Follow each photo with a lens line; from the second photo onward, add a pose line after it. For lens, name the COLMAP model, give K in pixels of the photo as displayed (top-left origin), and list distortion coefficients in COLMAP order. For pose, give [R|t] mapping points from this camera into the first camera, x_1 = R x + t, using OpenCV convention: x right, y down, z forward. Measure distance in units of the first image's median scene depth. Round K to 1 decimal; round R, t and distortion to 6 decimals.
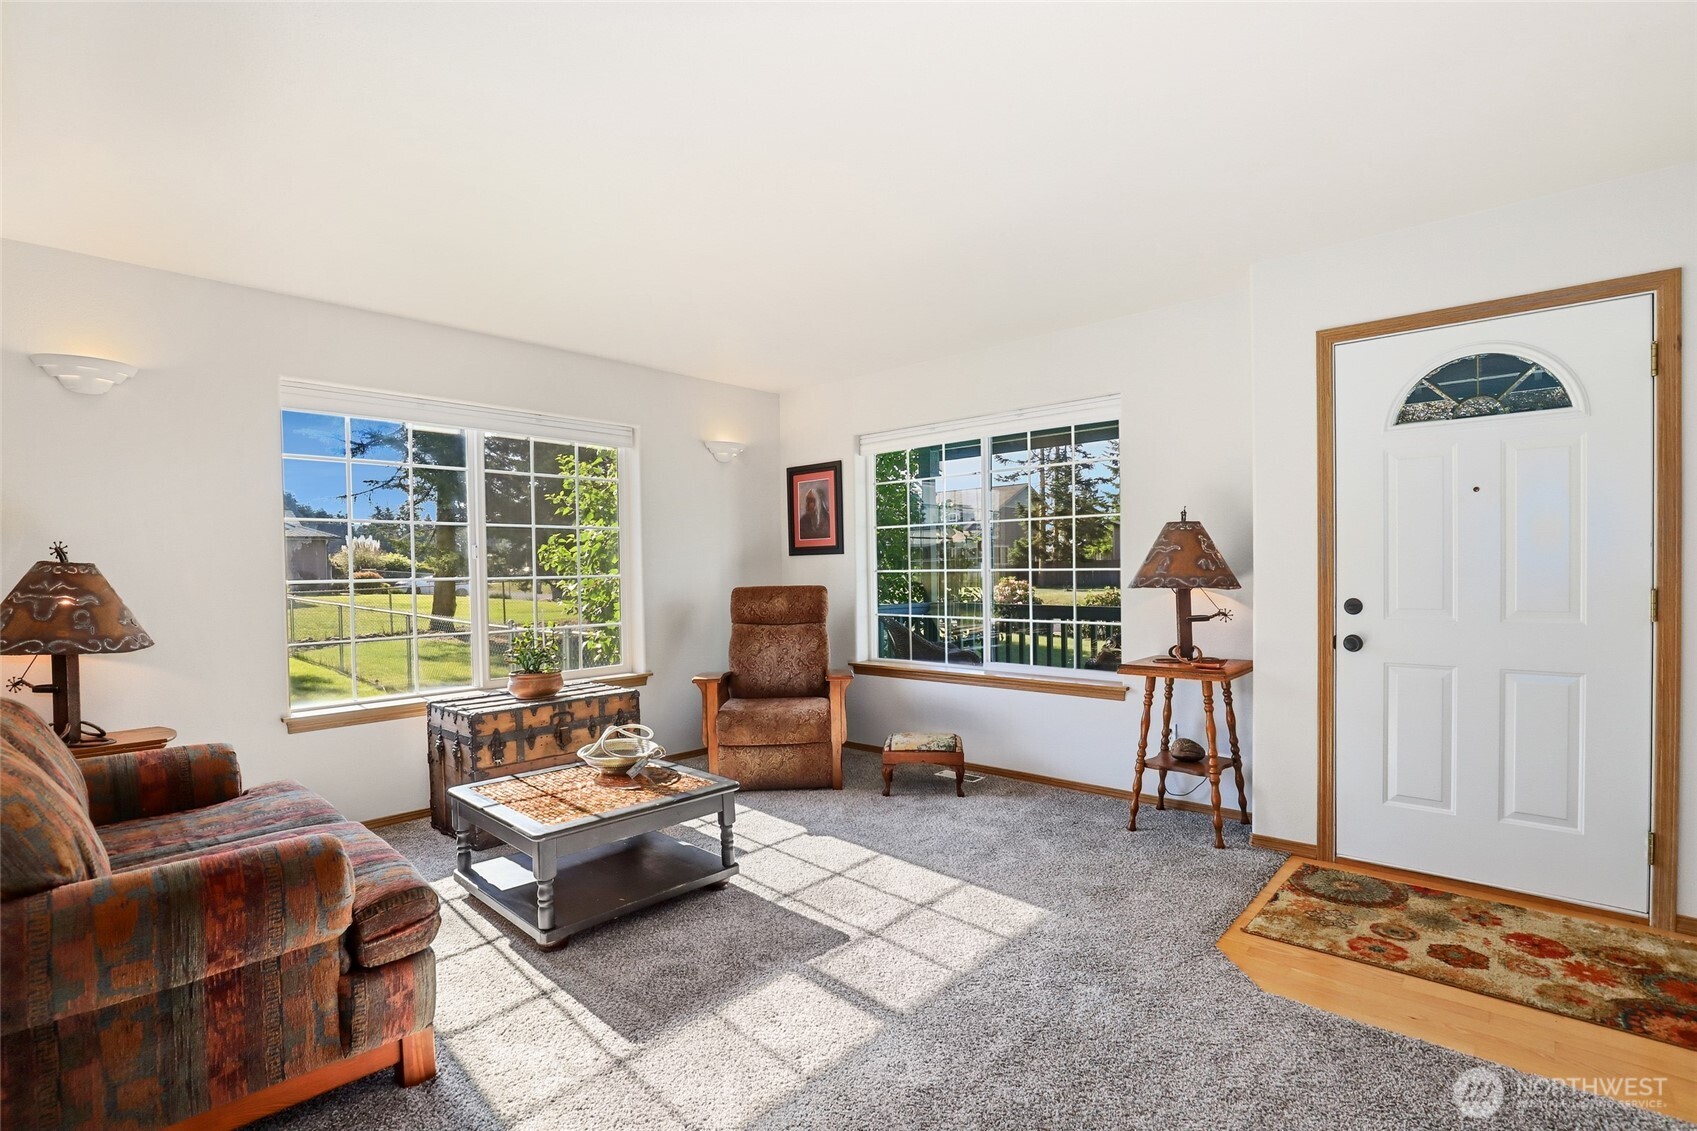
lens RADIAL K [[785.2, 0, 859.1], [0, 785.2, 577.0], [0, 0, 1]] dist [-0.037192, 0.007365]
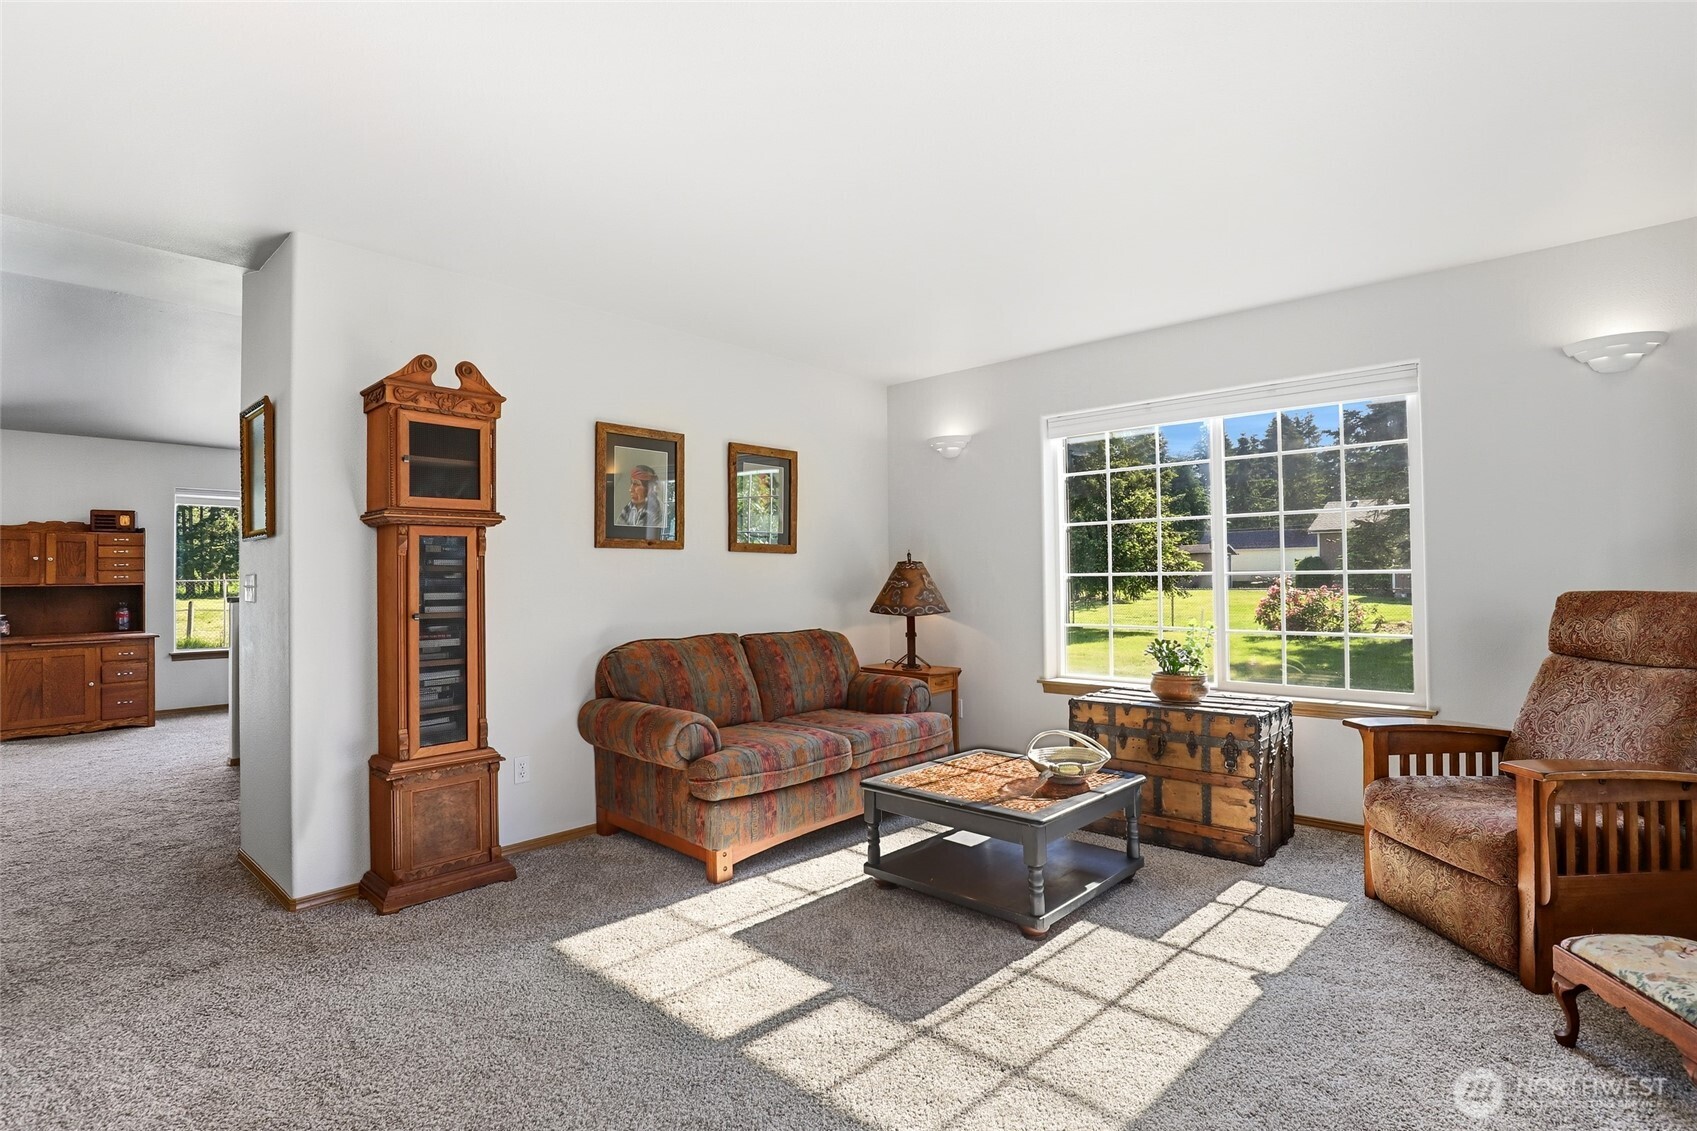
lens RADIAL K [[813.5, 0, 872.5], [0, 813.5, 567.8], [0, 0, 1]] dist [-0.033430, 0.007393]
pose [[0.017517, 0.001787, -0.999845, 0.611652], [-0.004178, 0.999990, 0.001714, -0.004915], [0.999838, 0.004148, 0.017524, 0.700124]]
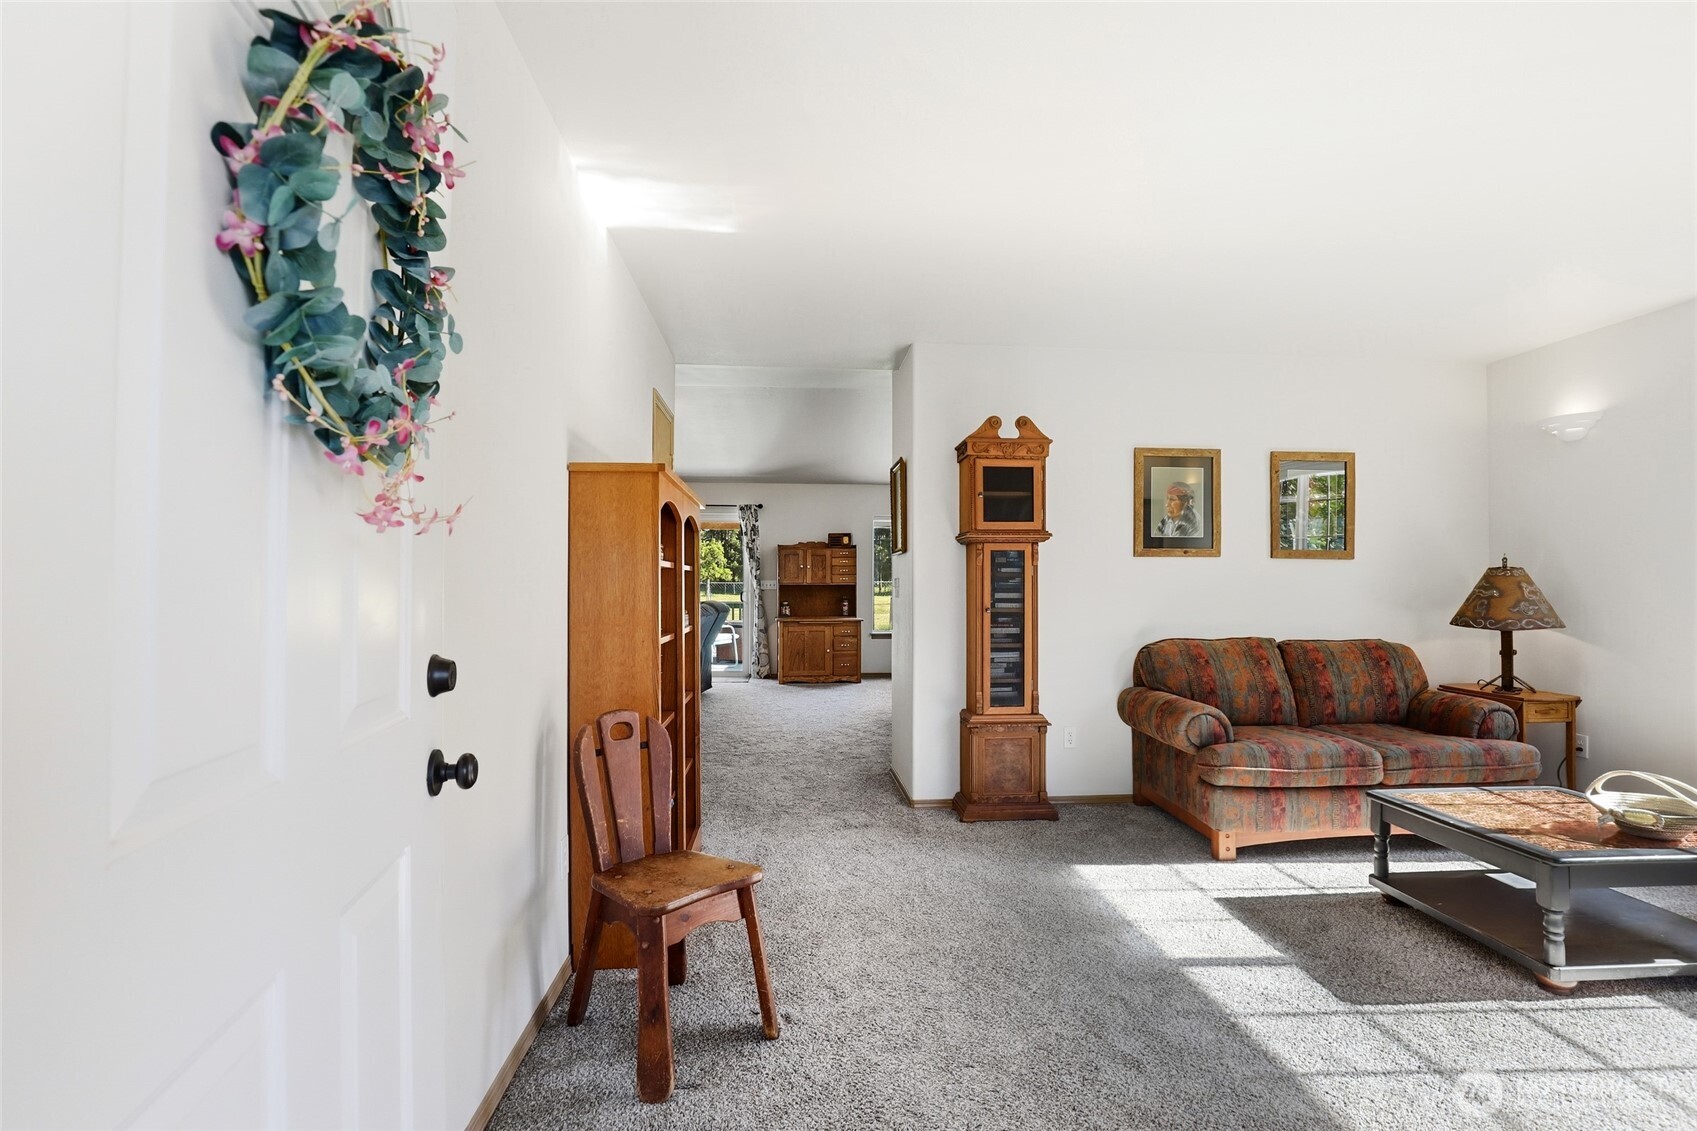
lens RADIAL K [[811.7, 0, 862.0], [0, 811.7, 582.3], [0, 0, 1]] dist [-0.024693, 0.000629]
pose [[-0.670637, 0.010761, -0.741708, 0.738019], [-0.002964, 0.999848, 0.017187, -0.009332], [0.741780, 0.013724, -0.670503, 0.880708]]
